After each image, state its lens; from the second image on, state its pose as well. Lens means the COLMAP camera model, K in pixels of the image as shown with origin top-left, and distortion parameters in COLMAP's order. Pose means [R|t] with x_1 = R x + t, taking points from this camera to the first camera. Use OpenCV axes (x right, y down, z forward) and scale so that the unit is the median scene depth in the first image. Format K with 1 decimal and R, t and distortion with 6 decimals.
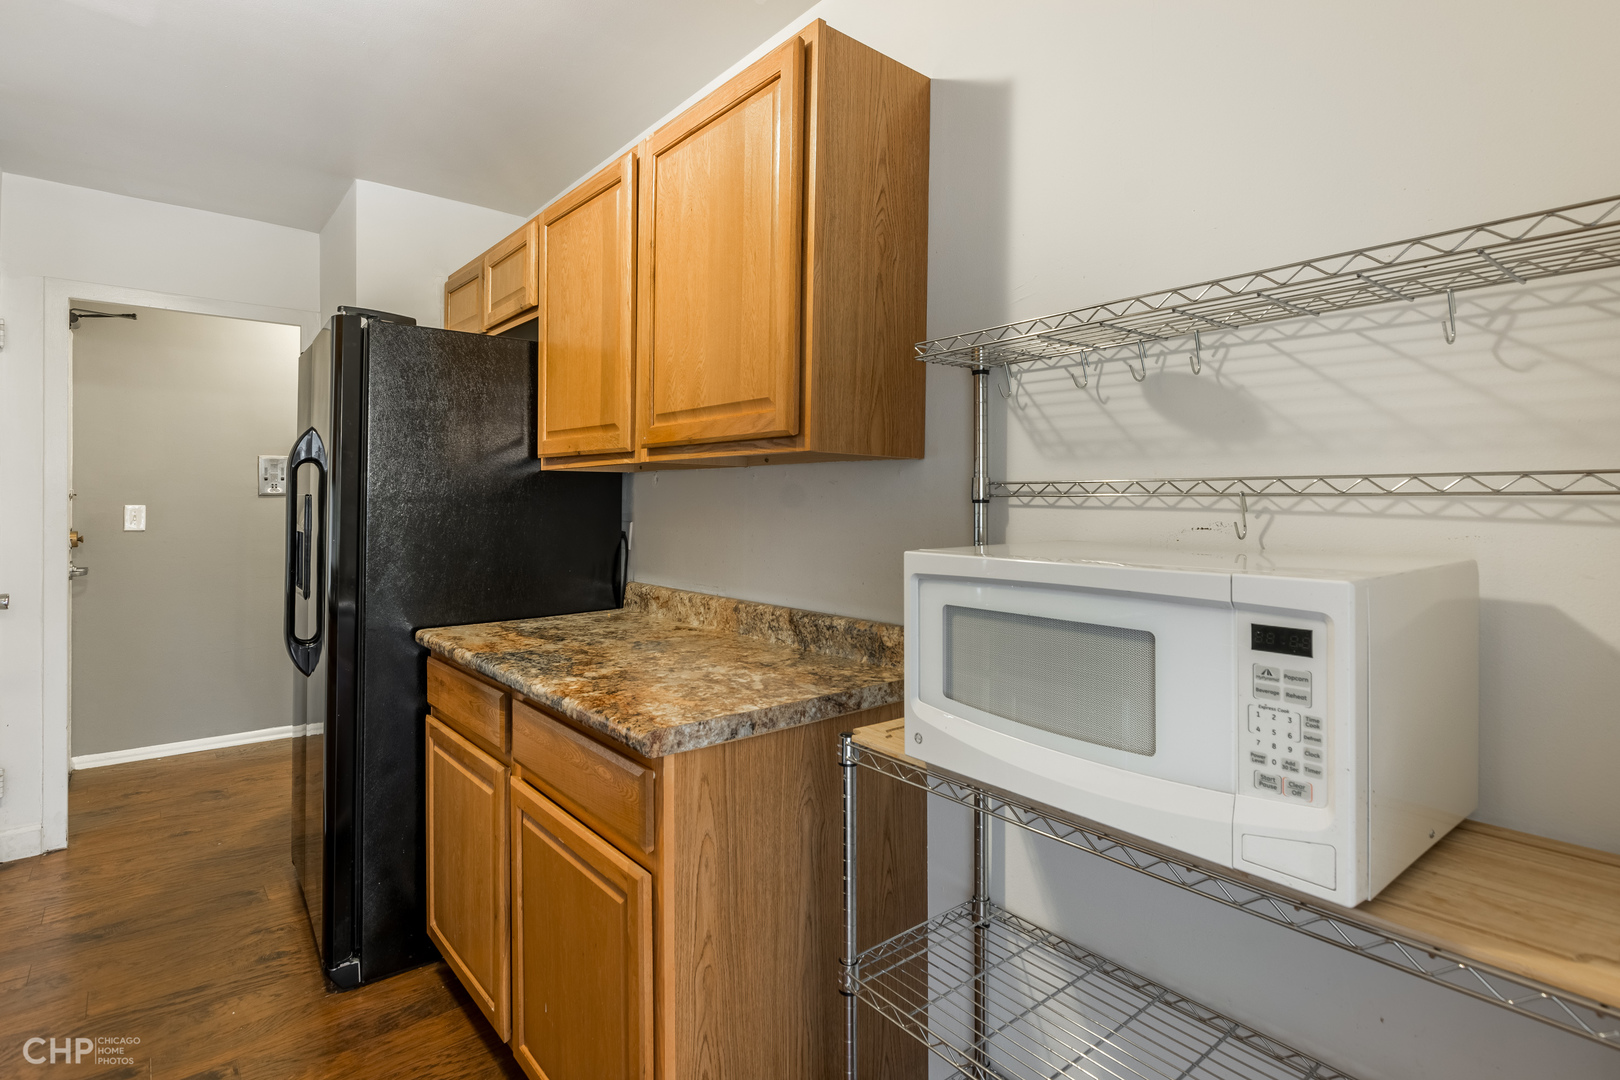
lens RADIAL K [[812.3, 0, 790.6], [0, 812.3, 495.0], [0, 0, 1]] dist [0.000026, -0.000199]
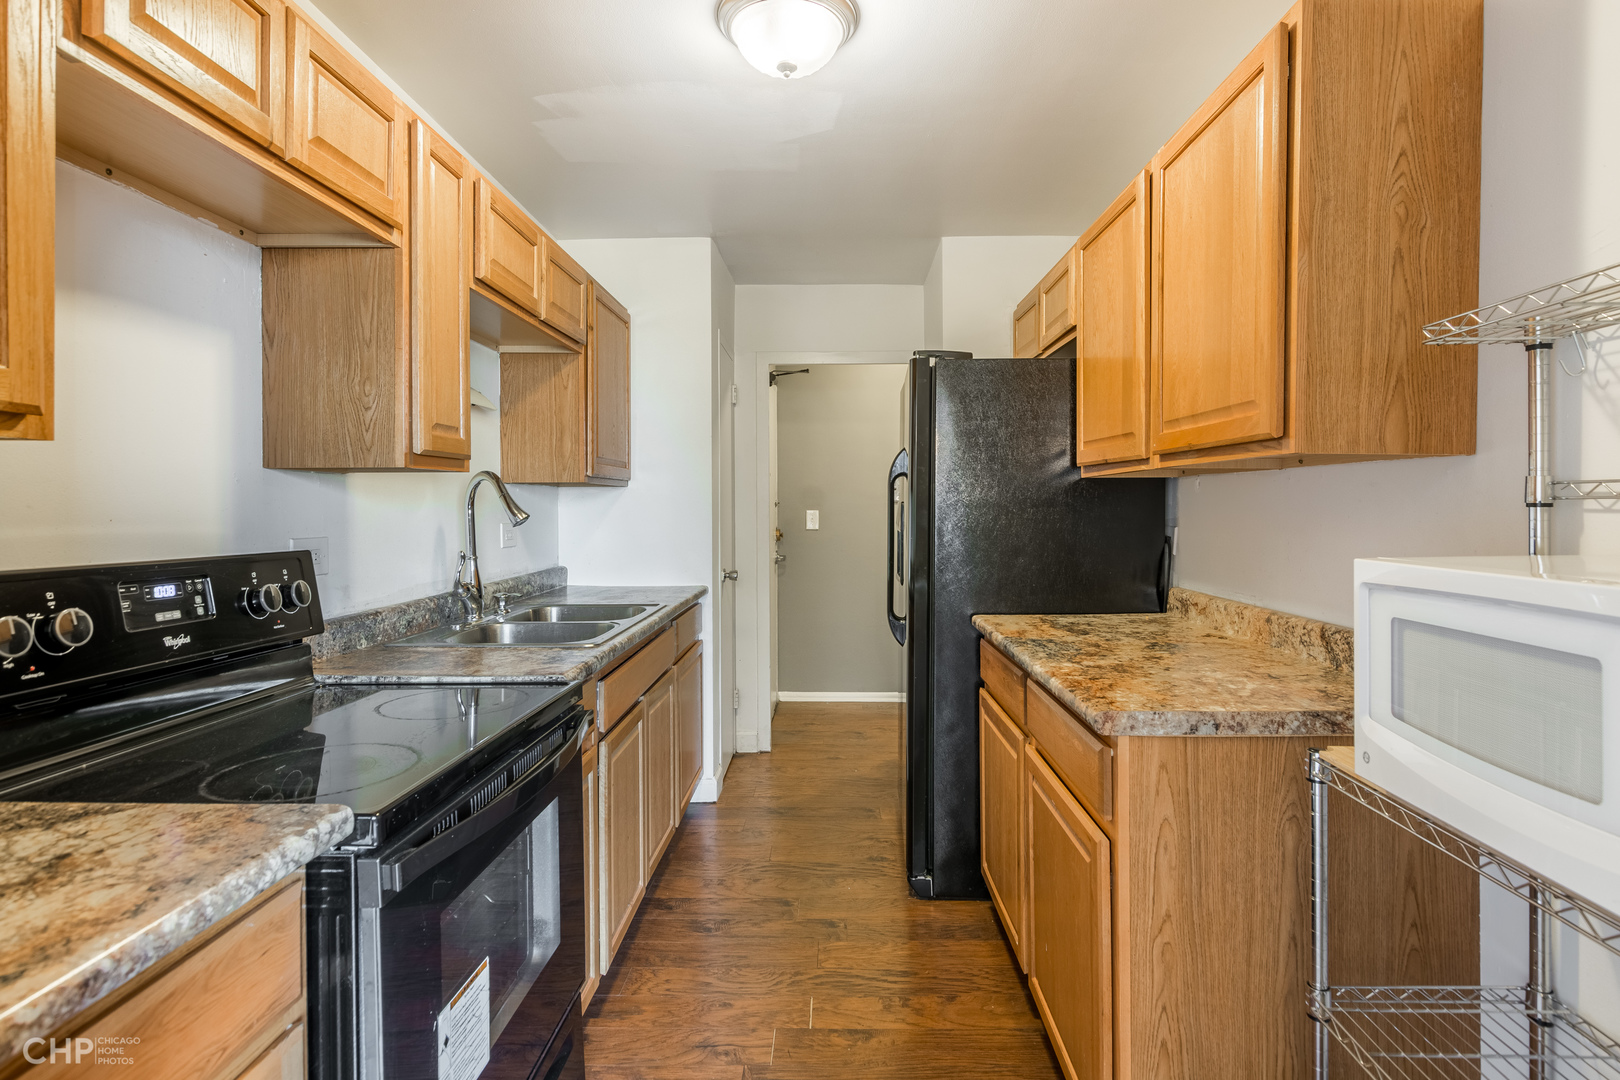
lens RADIAL K [[831.2, 0, 815.1], [0, 831.2, 503.5], [0, 0, 1]] dist [-0.000333, -0.001222]
pose [[0.762232, -0.005881, -0.647278, 0.191685], [0.008346, 0.999965, 0.000742, -0.000352], [0.647251, -0.005968, 0.762254, -0.094167]]
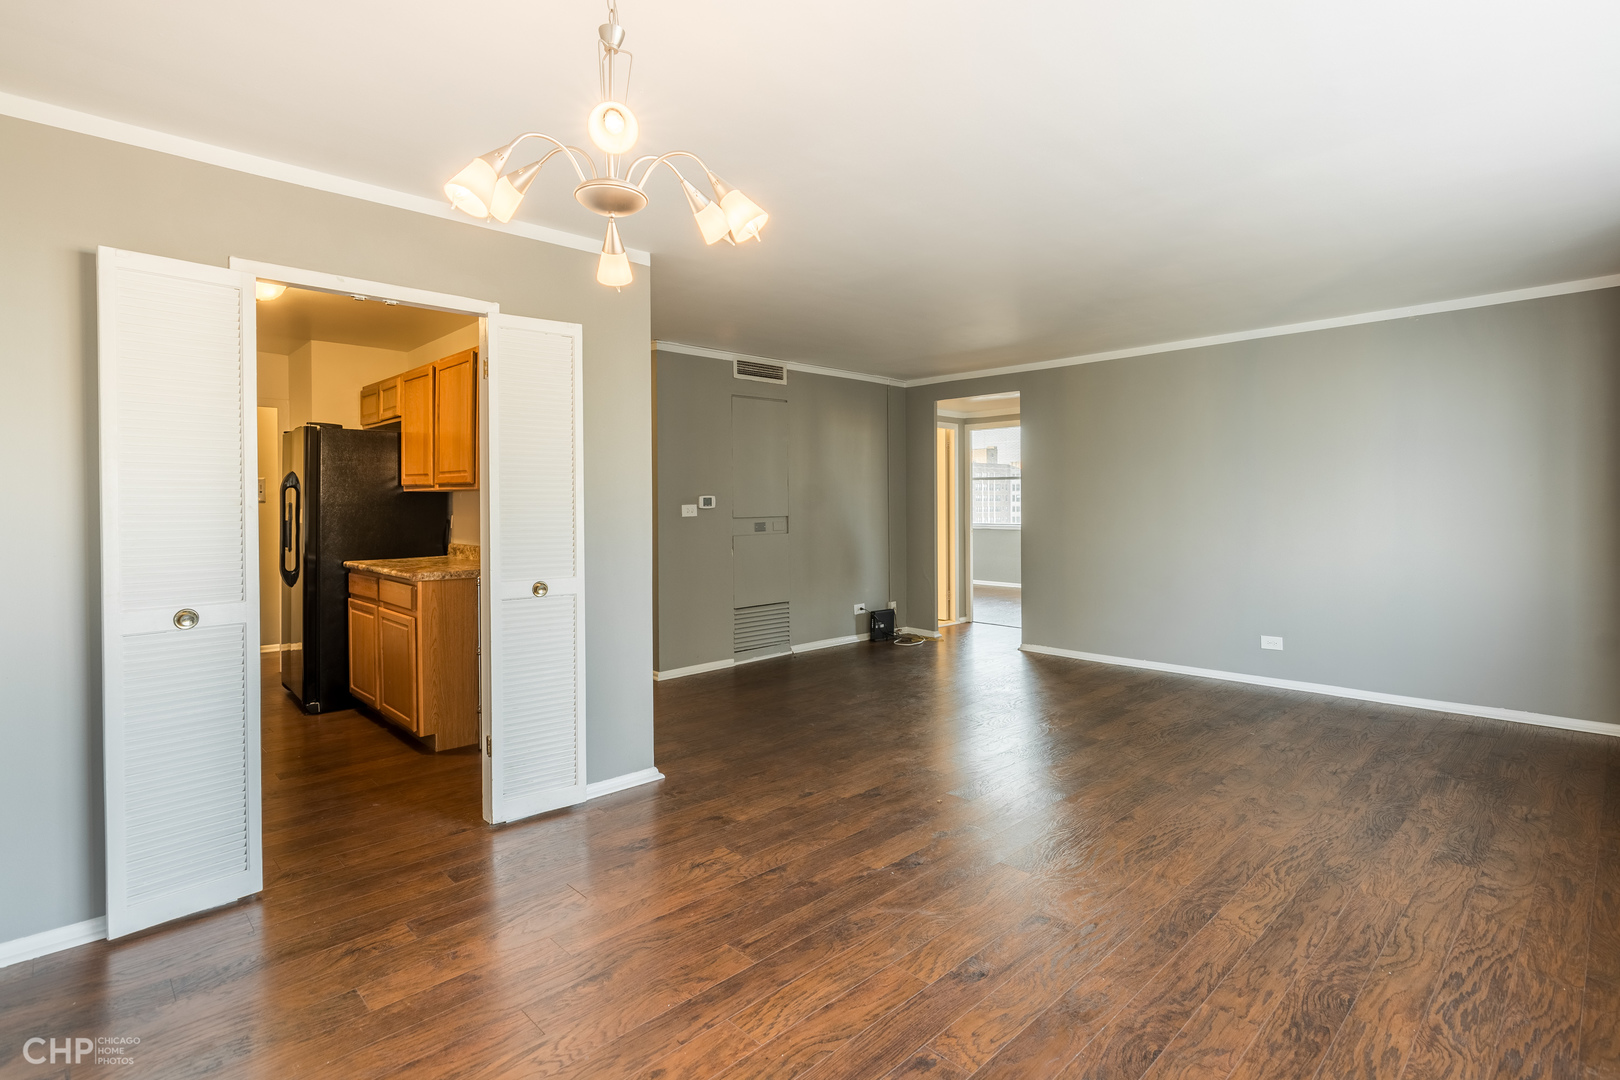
lens RADIAL K [[782.2, 0, 824.8], [0, 782.2, 515.0], [0, 0, 1]] dist [-0.002357, -0.000771]
pose [[0.995011, -0.004530, 0.099666, 0.859937], [0.002548, 0.999797, 0.019999, -0.009088], [-0.099737, -0.019645, 0.994820, -1.701516]]
